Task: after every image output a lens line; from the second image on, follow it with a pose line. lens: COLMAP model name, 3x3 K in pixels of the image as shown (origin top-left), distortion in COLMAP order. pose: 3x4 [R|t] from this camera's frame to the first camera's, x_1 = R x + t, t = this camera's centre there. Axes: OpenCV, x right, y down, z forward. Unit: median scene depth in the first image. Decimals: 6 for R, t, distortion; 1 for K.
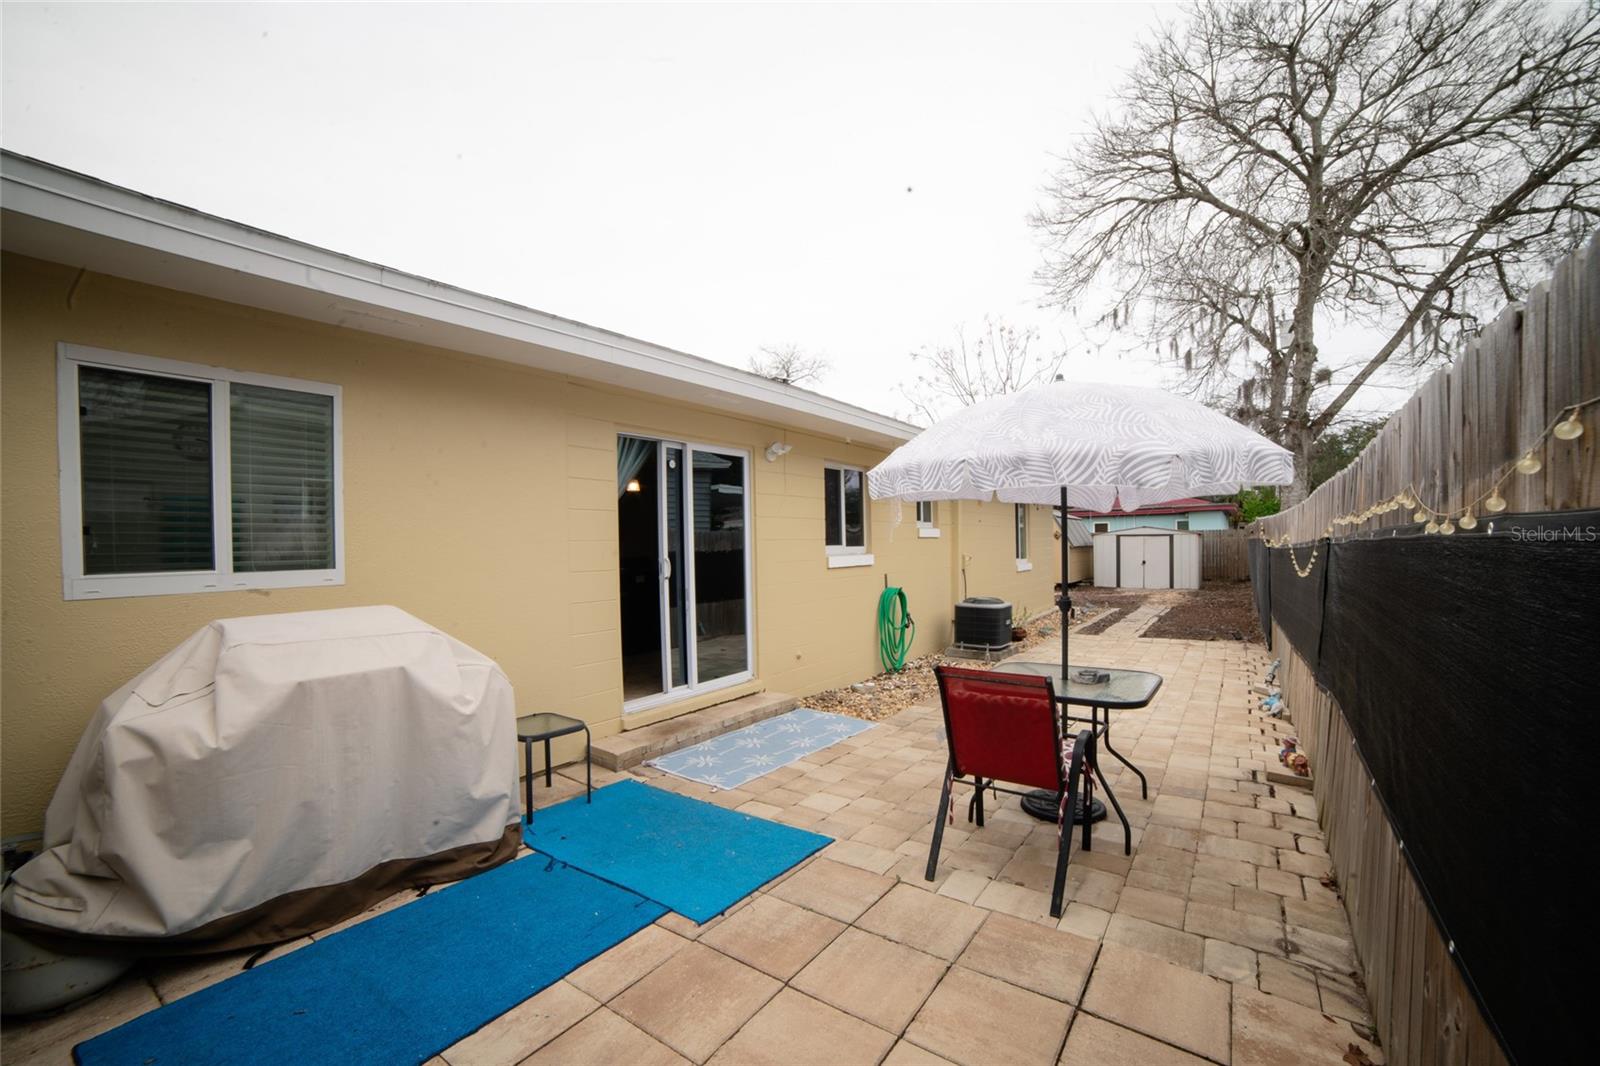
lens RADIAL K [[661.8, 0, 803.9], [0, 661.8, 547.3], [0, 0, 1]] dist [-0.108240, 0.039374]
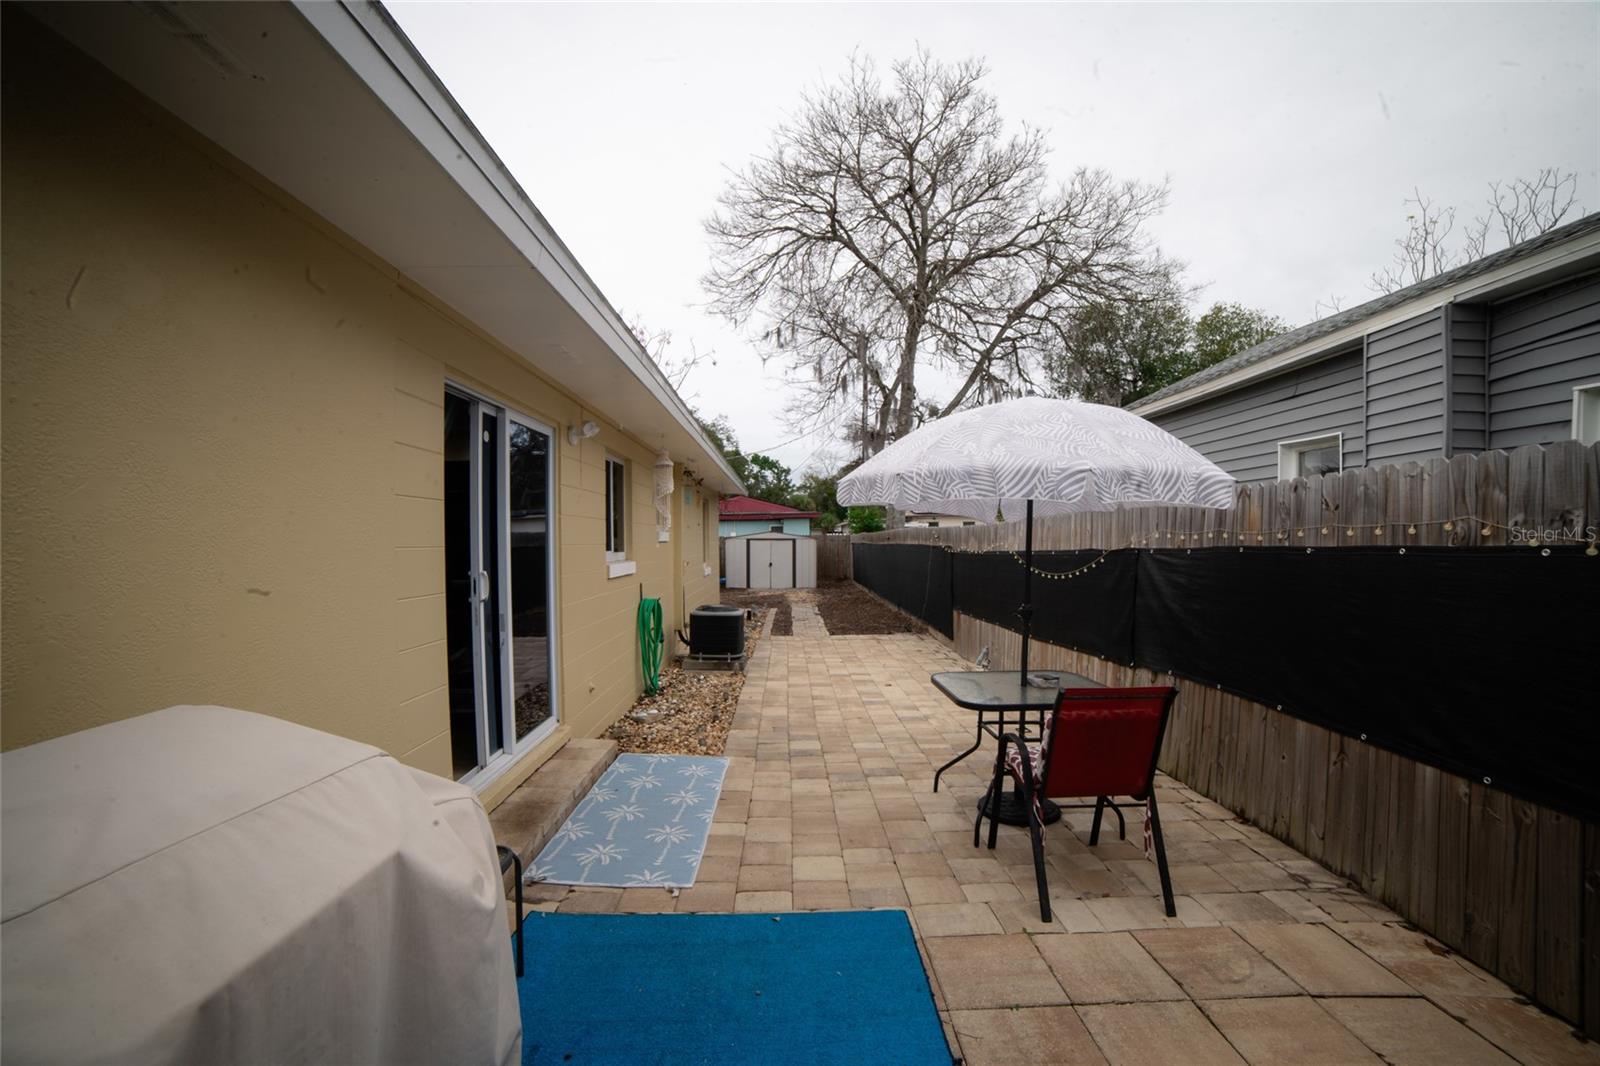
lens RADIAL K [[661.8, 0, 803.9], [0, 661.8, 547.3], [0, 0, 1]] dist [-0.108240, 0.039374]
pose [[0.806368, 0.004587, 0.591397, -0.299228], [-0.003176, 0.999989, -0.003426, -0.007230], [-0.591406, 0.000884, 0.806374, 0.225680]]
